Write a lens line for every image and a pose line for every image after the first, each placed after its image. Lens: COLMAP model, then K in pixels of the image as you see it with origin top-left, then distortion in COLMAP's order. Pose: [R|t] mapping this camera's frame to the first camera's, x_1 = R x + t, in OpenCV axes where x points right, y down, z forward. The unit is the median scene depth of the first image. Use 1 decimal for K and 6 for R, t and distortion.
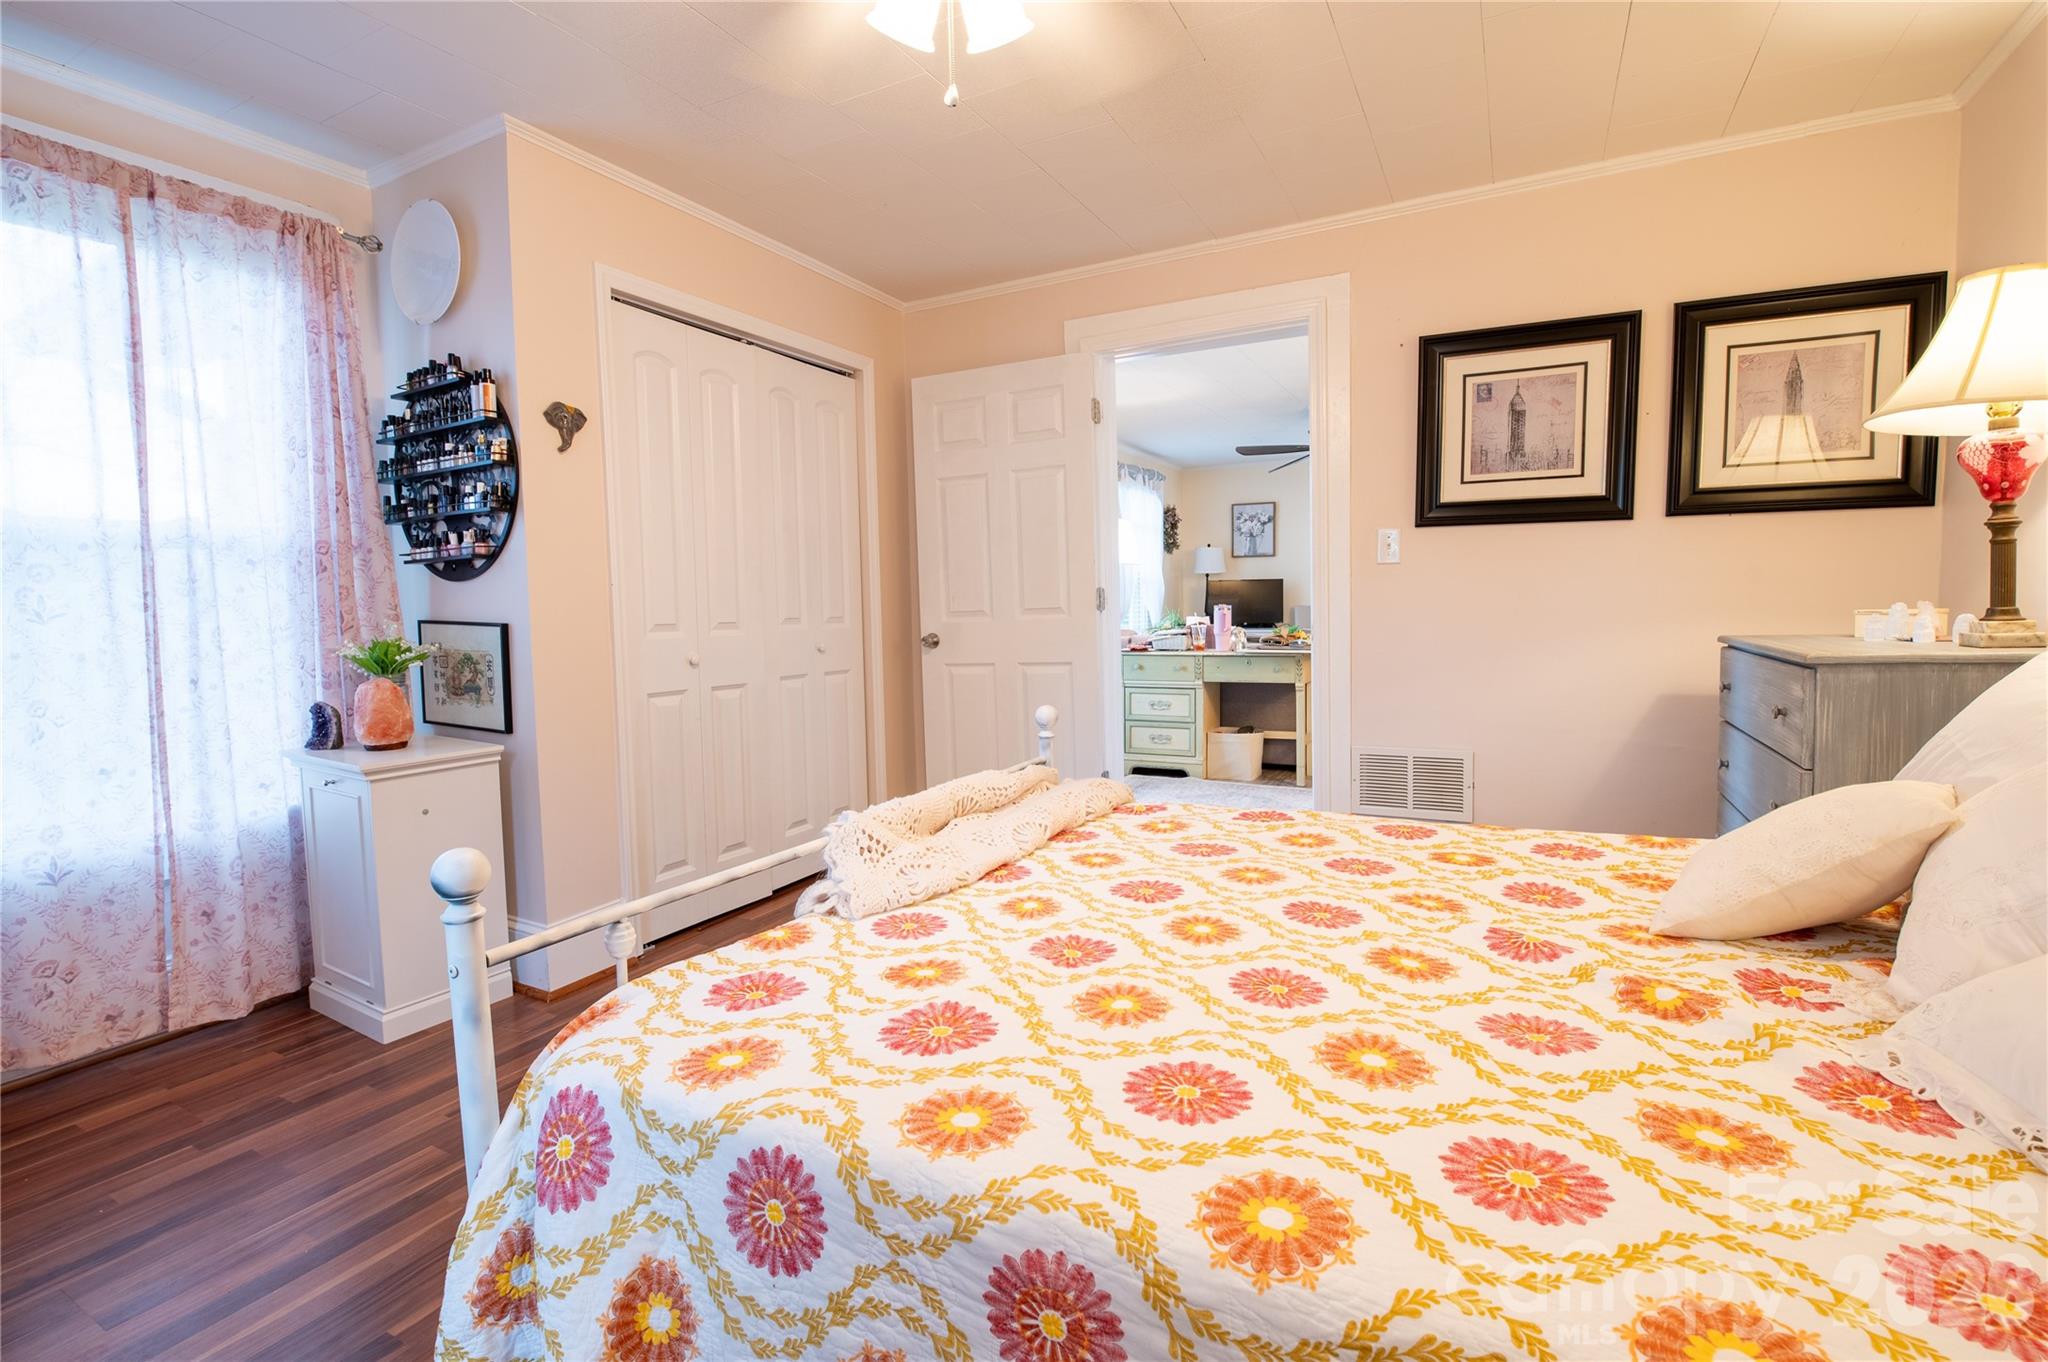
lens RADIAL K [[902.9, 0, 1032.5], [0, 902.9, 676.1], [0, 0, 1]] dist [-0.004873, -0.009364]
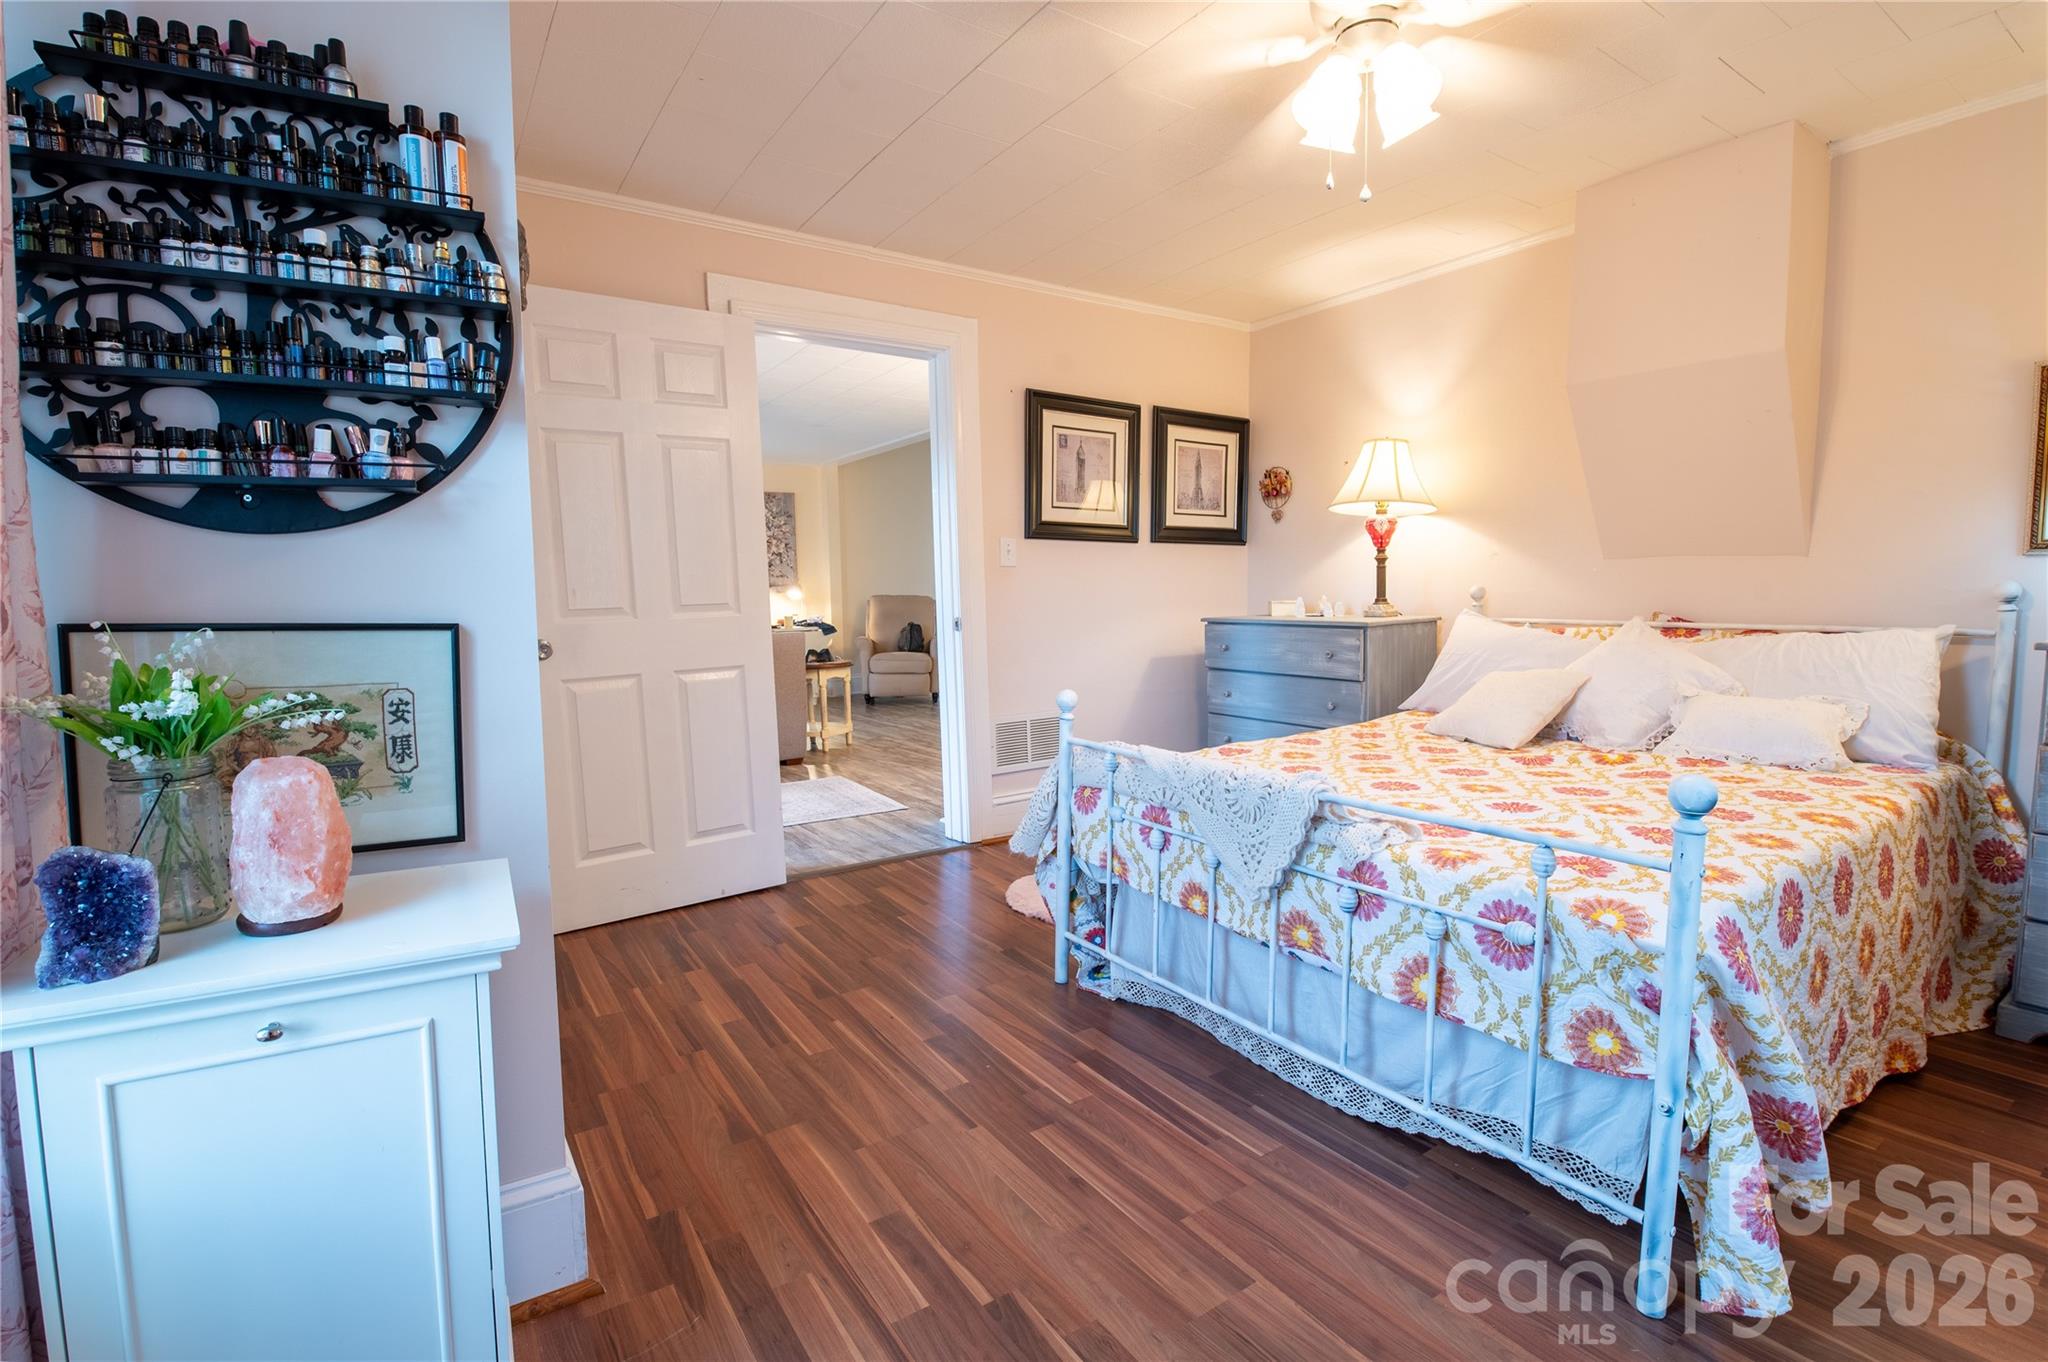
lens RADIAL K [[904.6, 0, 1036.8], [0, 904.6, 676.9], [0, 0, 1]] dist [-0.003468, -0.009933]
pose [[0.495565, -0.070043, 0.865742, -1.062078], [0.074884, 0.996477, 0.037755, -0.028889], [-0.865337, 0.046120, 0.499065, 0.569126]]
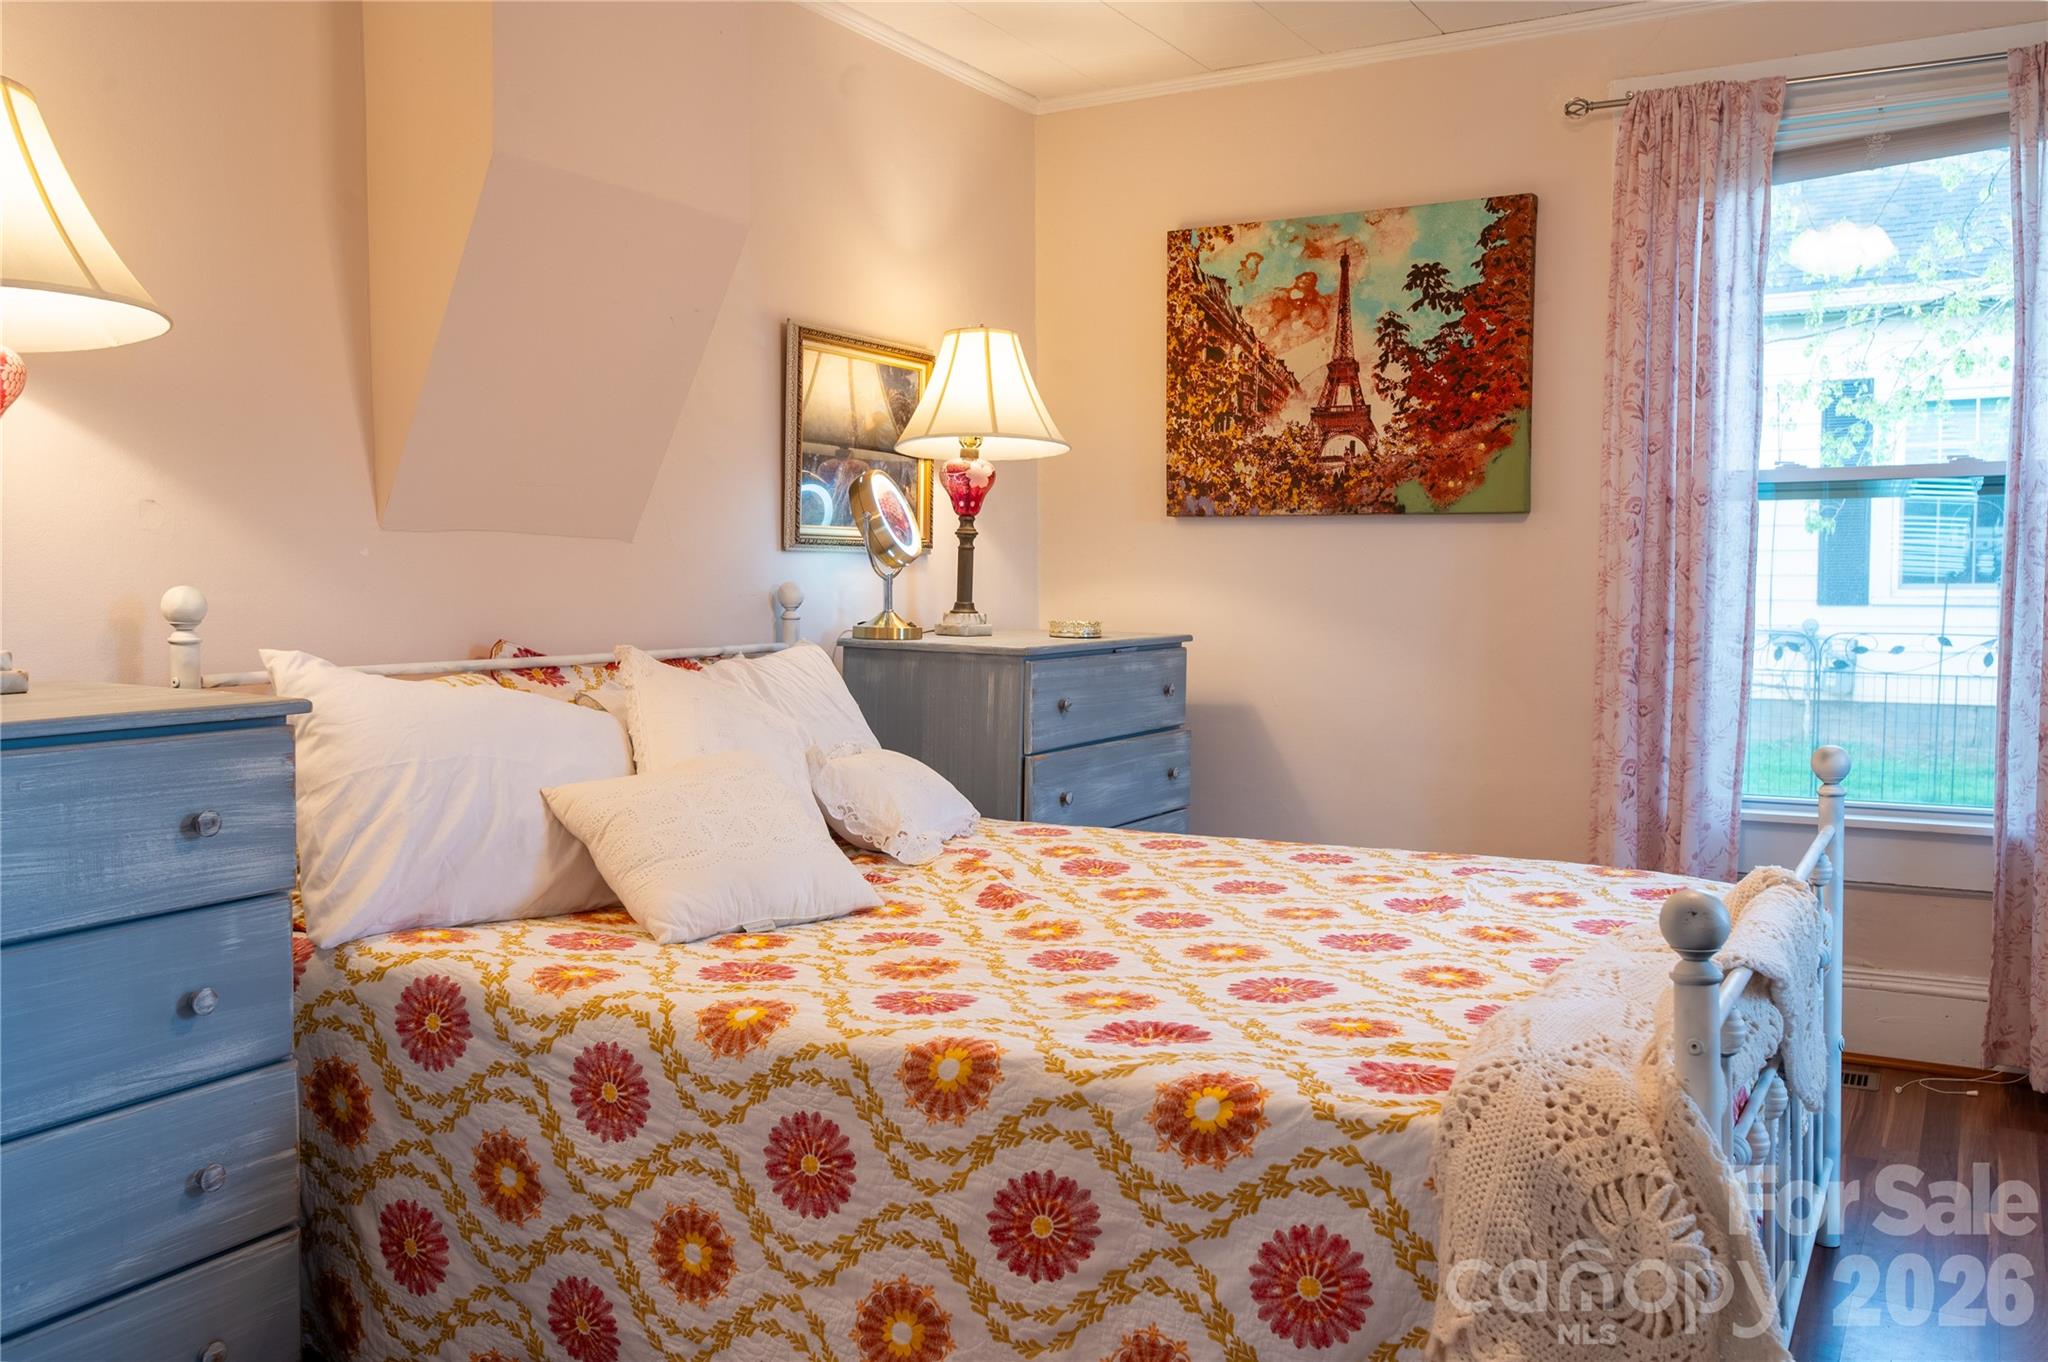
lens RADIAL K [[1724.2, 0, 1024.0], [0, 1724.2, 681.0], [0, 0, 1]] dist [0.030807, 0.004030]
pose [[-0.997413, 0.022243, 0.068350, 0.255434], [0.031837, 0.989261, 0.142653, -0.167387], [-0.064443, 0.144460, -0.987410, 1.890972]]
